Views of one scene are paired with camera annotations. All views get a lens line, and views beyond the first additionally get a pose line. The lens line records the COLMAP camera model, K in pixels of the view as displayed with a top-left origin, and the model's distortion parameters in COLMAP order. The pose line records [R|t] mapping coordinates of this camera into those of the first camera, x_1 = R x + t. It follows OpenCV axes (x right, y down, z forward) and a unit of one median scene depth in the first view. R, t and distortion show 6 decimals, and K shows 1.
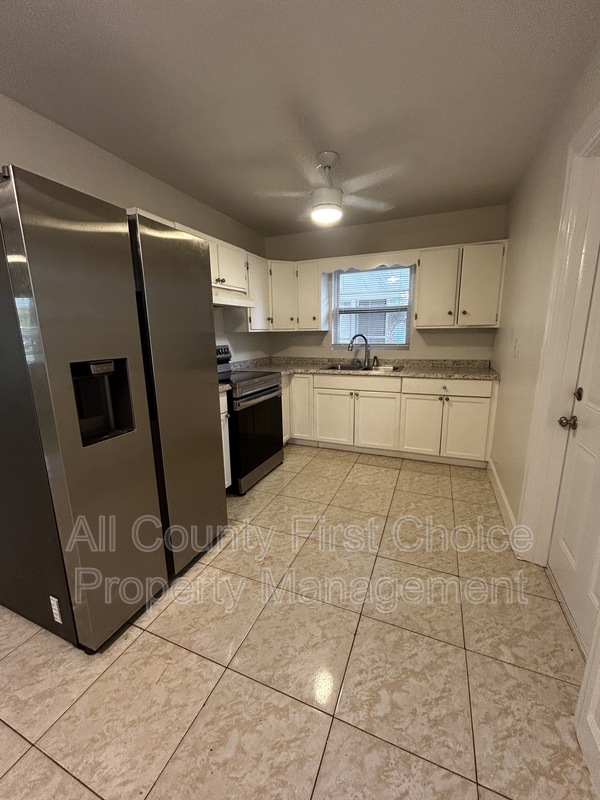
lens RADIAL K [[322.6, 0, 301.9], [0, 322.6, 400.0], [0, 0, 1]] dist [-0.002988, 0.005216]
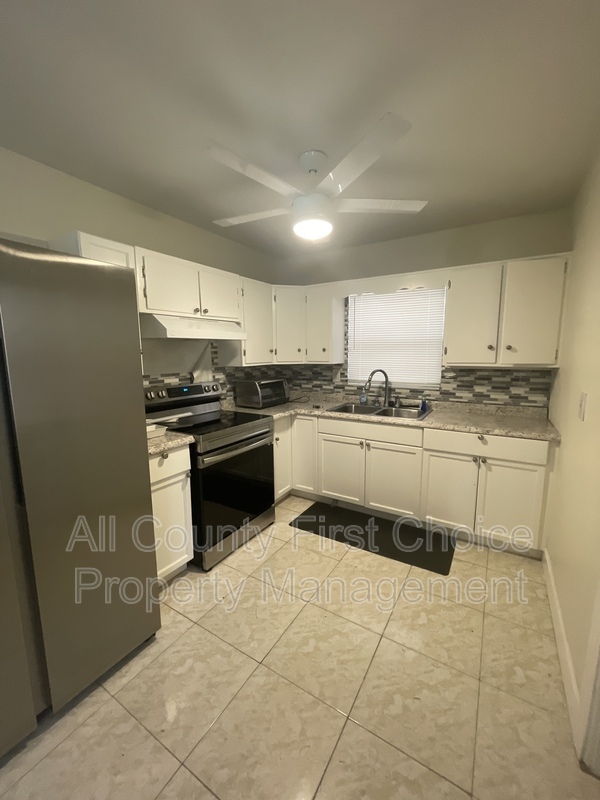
lens RADIAL K [[327.6, 0, 301.9], [0, 327.6, 401.9], [0, 0, 1]] dist [0.000707, 0.000208]
pose [[0.988416, 0.031529, -0.148457, 0.133789], [-0.040095, 0.997677, -0.055065, -0.078538], [0.146376, 0.060380, 0.987385, 0.167705]]
